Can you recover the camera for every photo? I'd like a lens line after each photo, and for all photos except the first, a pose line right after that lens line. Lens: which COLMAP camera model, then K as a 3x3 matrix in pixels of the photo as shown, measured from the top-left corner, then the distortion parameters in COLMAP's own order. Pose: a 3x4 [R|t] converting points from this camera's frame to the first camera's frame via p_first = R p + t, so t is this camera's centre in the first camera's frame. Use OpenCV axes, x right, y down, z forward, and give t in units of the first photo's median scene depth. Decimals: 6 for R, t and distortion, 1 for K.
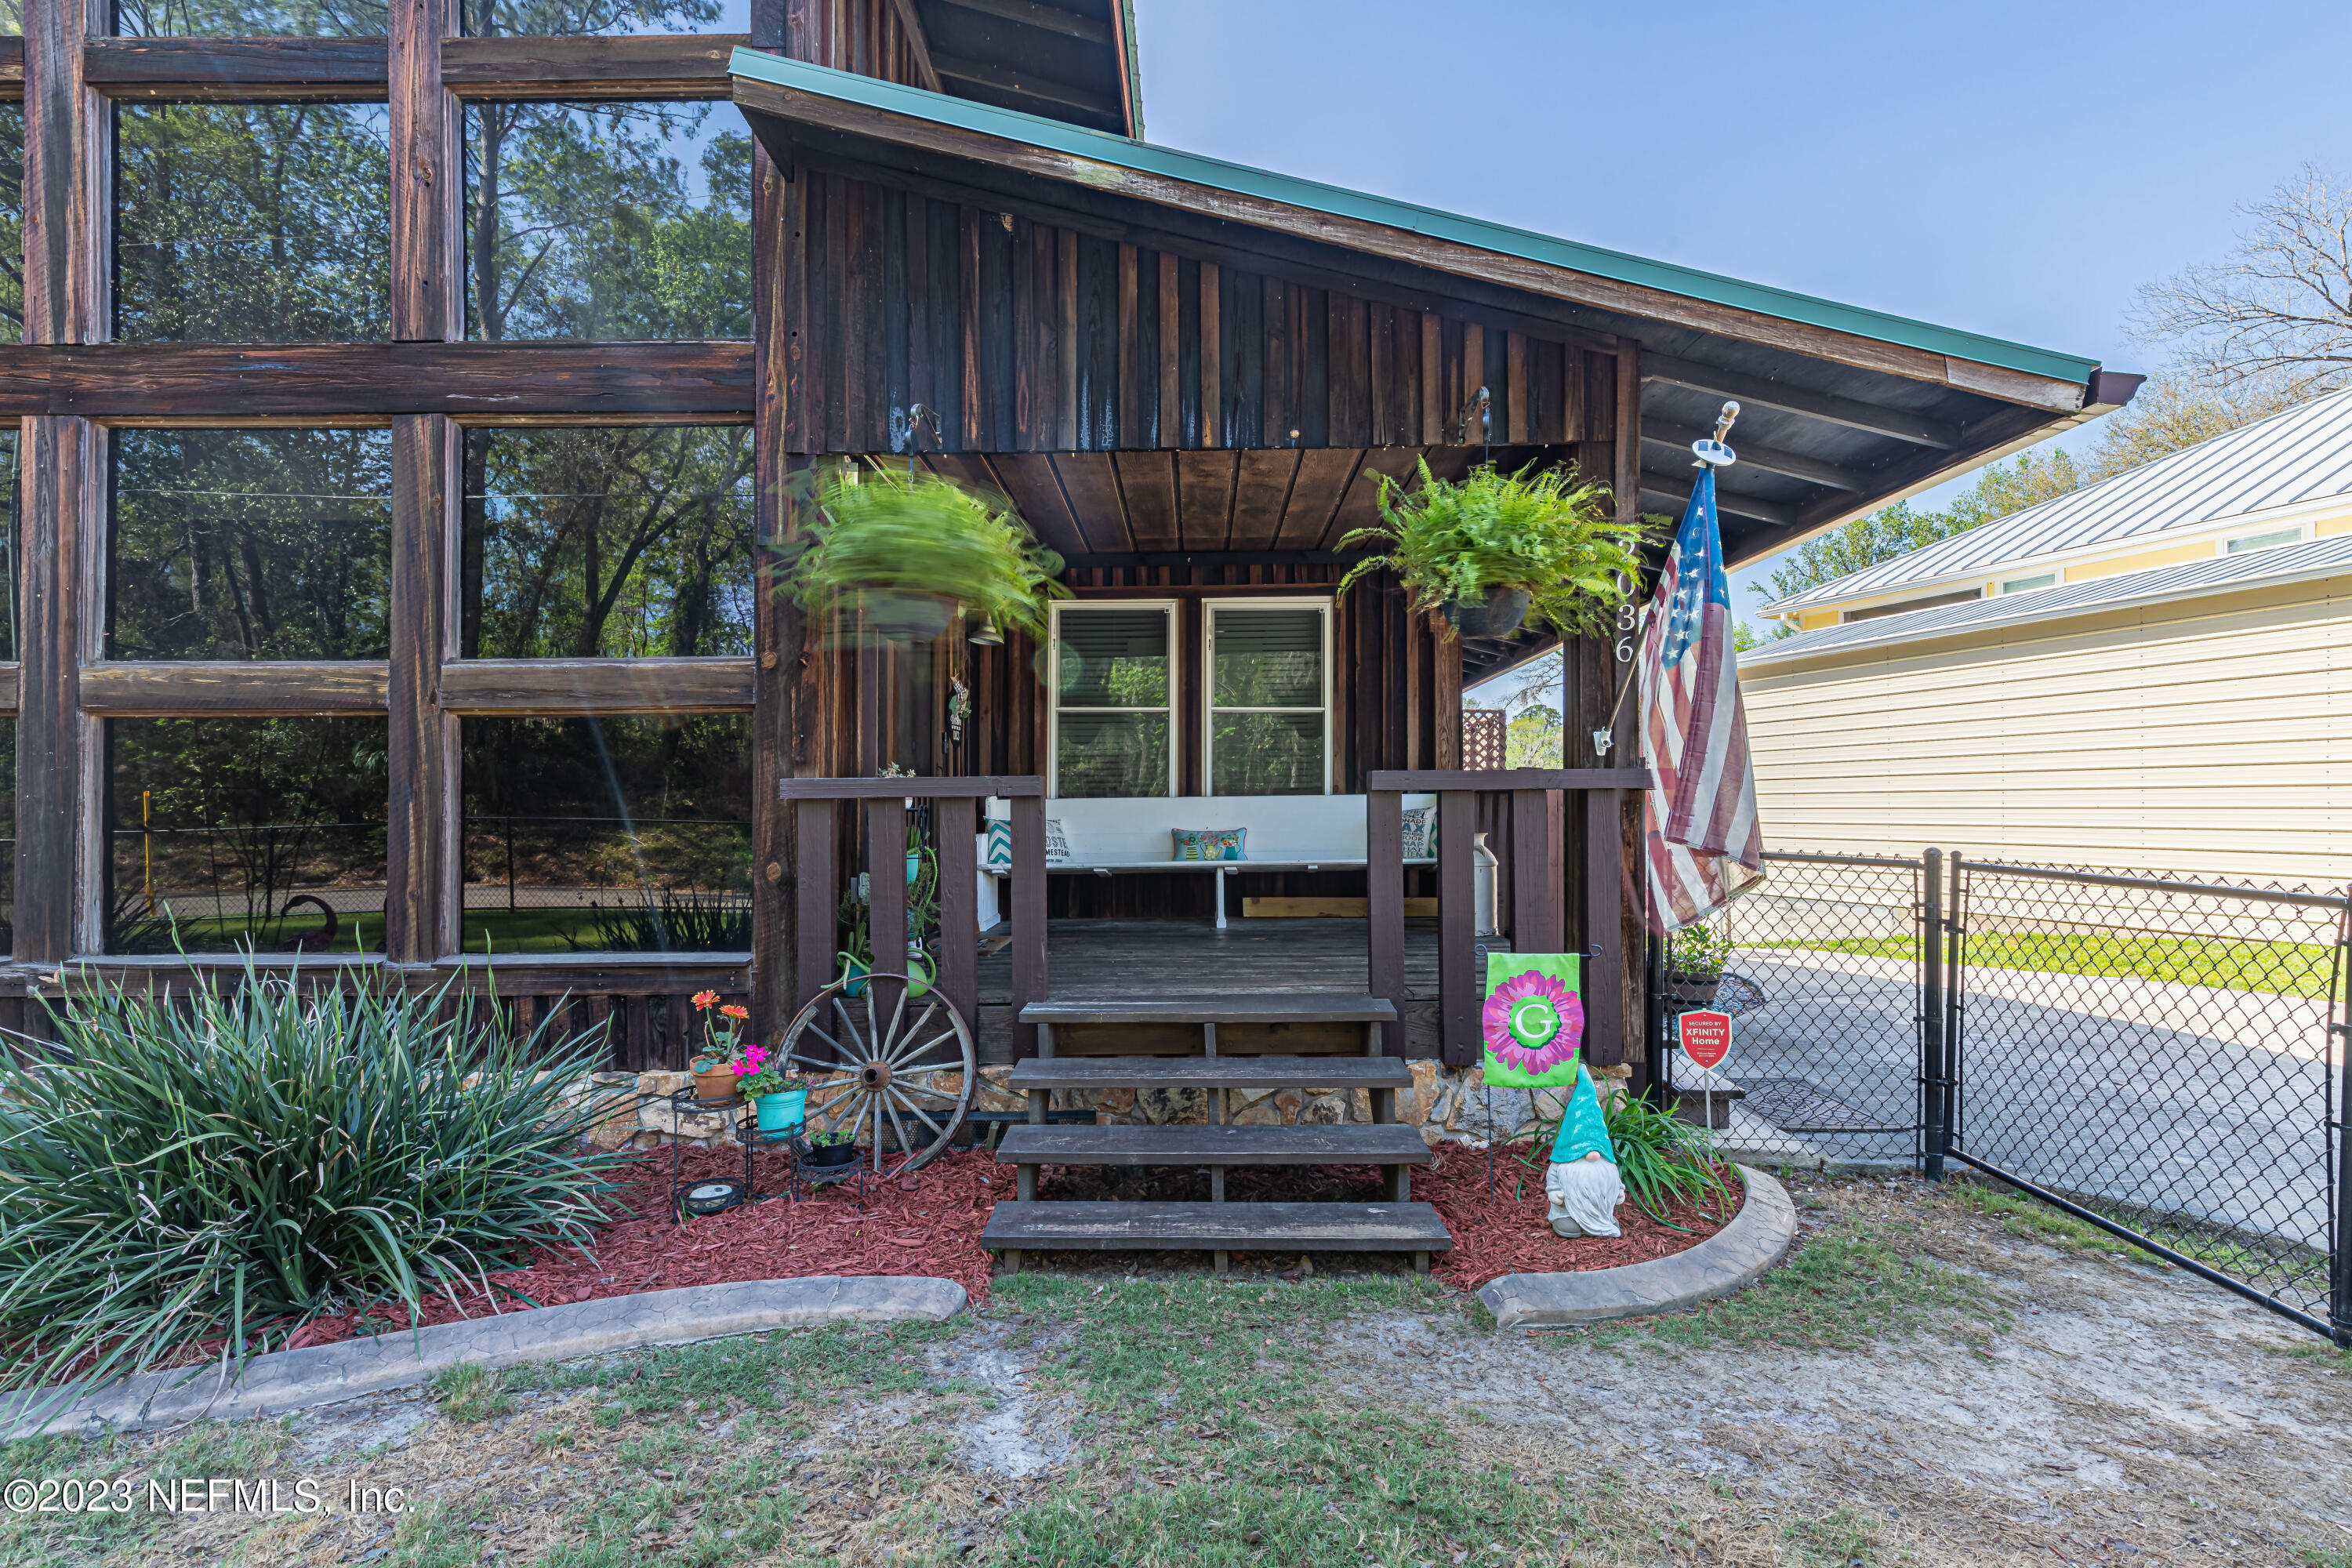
lens RADIAL K [[1062.2, 0, 1182.7], [0, 1062.2, 790.7], [0, 0, 1]] dist [0.015250, -0.004253]
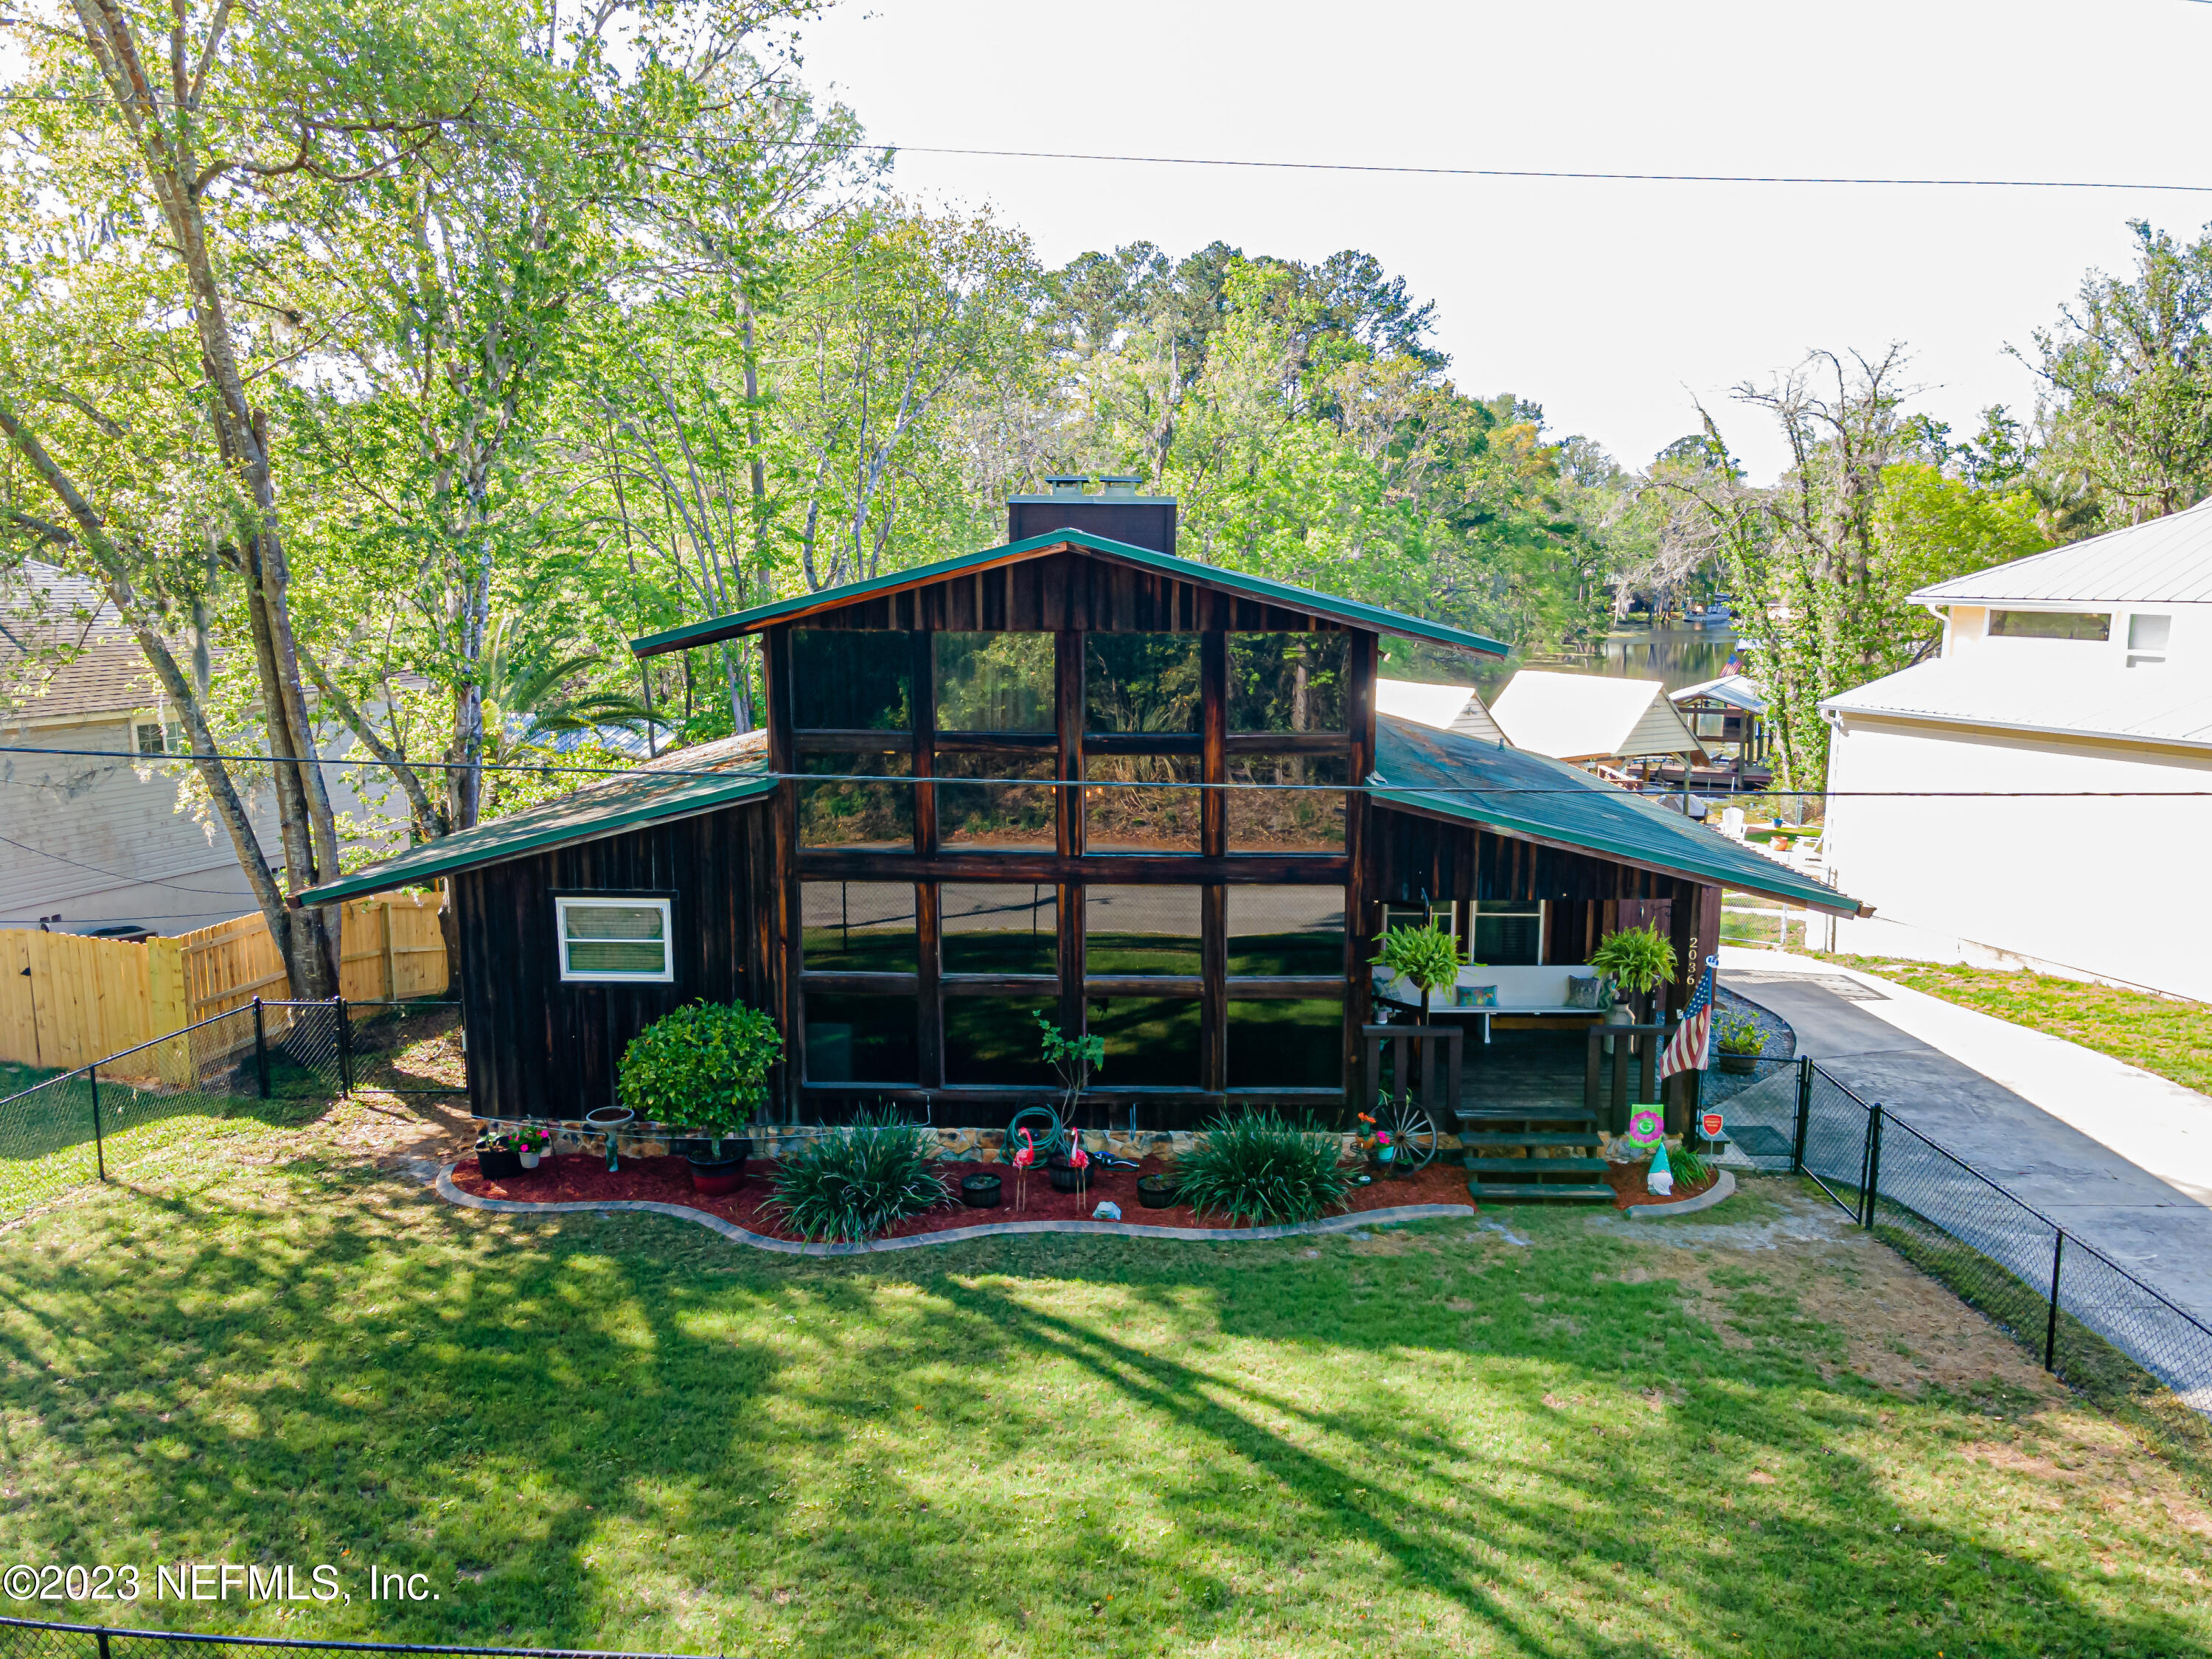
lens RADIAL K [[1617.8, 0, 1106.0], [0, 1617.8, 829.5], [0, 0, 1]] dist [0.018572, 0.049152]
pose [[0.999891, 0.001007, -0.014720, -1.114778], [0.001558, 0.984888, 0.173185, -1.388983], [0.014672, -0.173190, 0.984779, -3.346526]]
